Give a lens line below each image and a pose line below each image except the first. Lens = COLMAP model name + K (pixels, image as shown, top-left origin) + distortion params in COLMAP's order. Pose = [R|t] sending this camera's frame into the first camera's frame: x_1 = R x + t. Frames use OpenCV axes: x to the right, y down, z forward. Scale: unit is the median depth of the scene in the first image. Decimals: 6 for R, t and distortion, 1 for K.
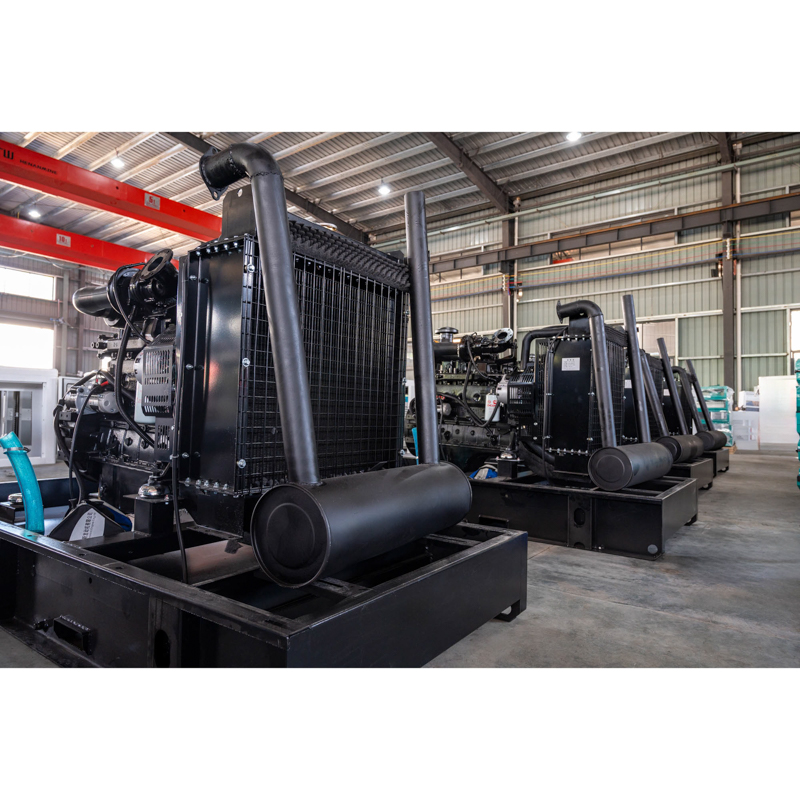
lens RADIAL K [[538.1, 0, 392.8], [0, 538.1, 399.8], [0, 0, 1]] dist [-0.002414, 0.000581]
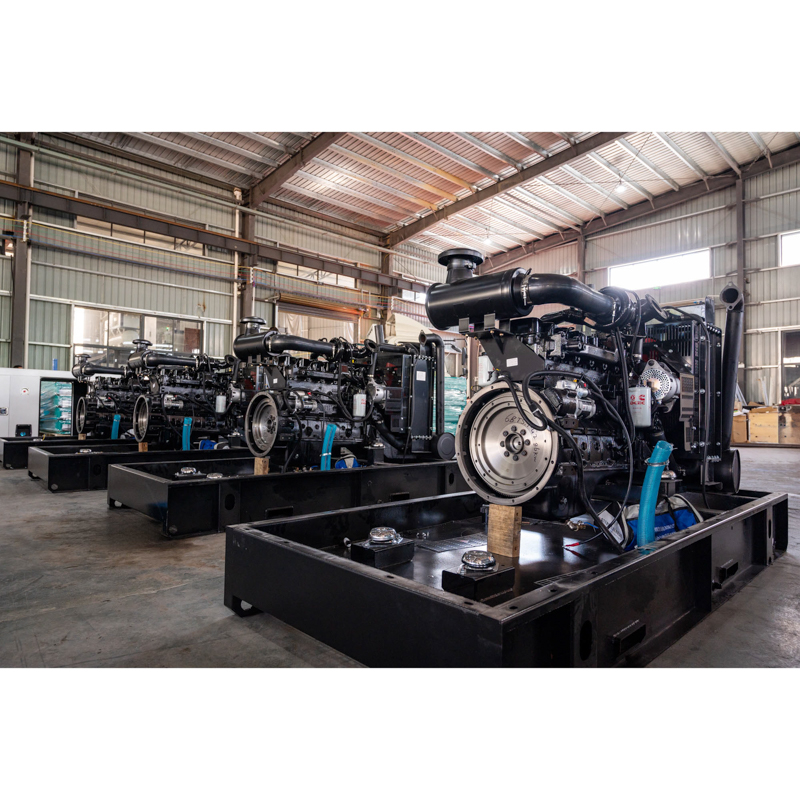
lens RADIAL K [[538.1, 0, 392.8], [0, 538.1, 399.8], [0, 0, 1]] dist [-0.002414, 0.000581]
pose [[0.177283, 0.012713, 0.984078, -1.024197], [-0.042211, 0.999095, -0.005303, 0.006901], [-0.983254, -0.040599, 0.177659, 0.787490]]
